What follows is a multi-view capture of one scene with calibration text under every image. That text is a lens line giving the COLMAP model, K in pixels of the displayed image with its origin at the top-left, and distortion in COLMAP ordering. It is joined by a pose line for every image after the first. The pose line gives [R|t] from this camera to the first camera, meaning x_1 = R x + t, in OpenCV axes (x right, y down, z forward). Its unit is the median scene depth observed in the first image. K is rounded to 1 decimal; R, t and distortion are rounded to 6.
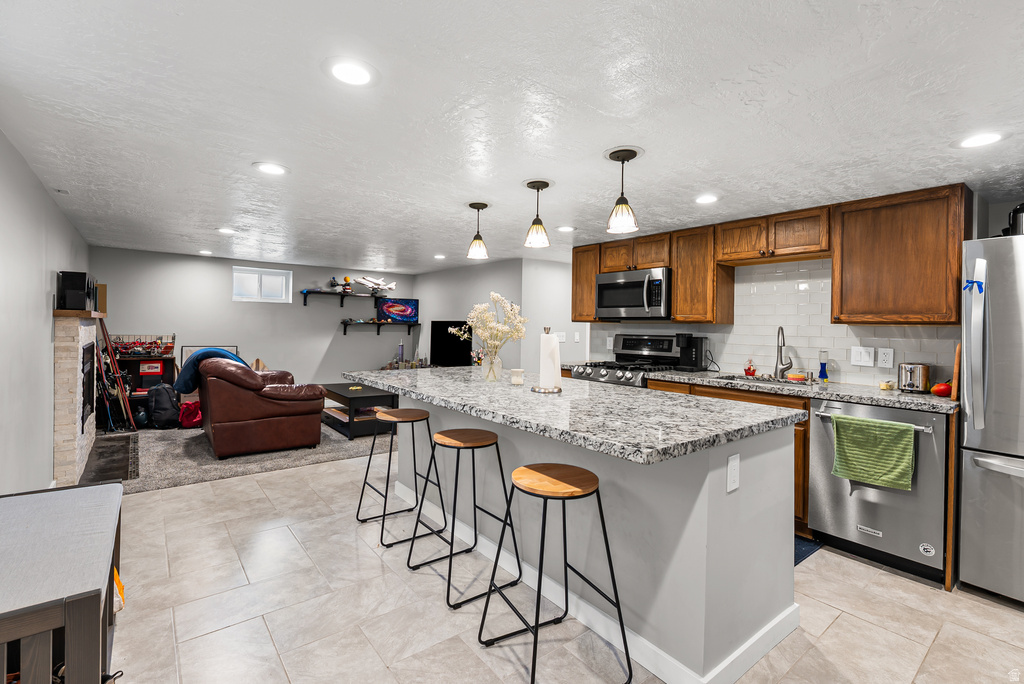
lens RADIAL K [[469.3, 0, 512.6], [0, 469.3, 326.4], [0, 0, 1]] dist [-0.001124, -0.000462]
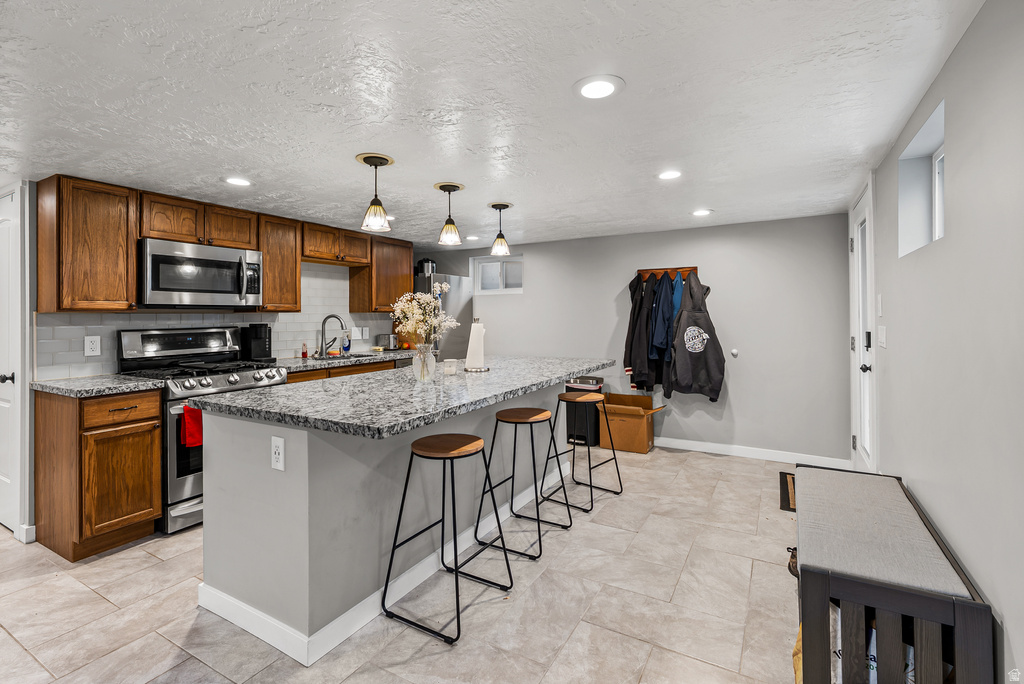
lens RADIAL K [[473.0, 0, 512.4], [0, 473.0, 311.6], [0, 0, 1]] dist [0.000606, 0.000117]
pose [[-0.374549, -0.009590, 0.927157, -1.073038], [-0.000396, 0.999948, 0.010183, -0.028364], [-0.927207, 0.003447, -0.374534, 1.344275]]
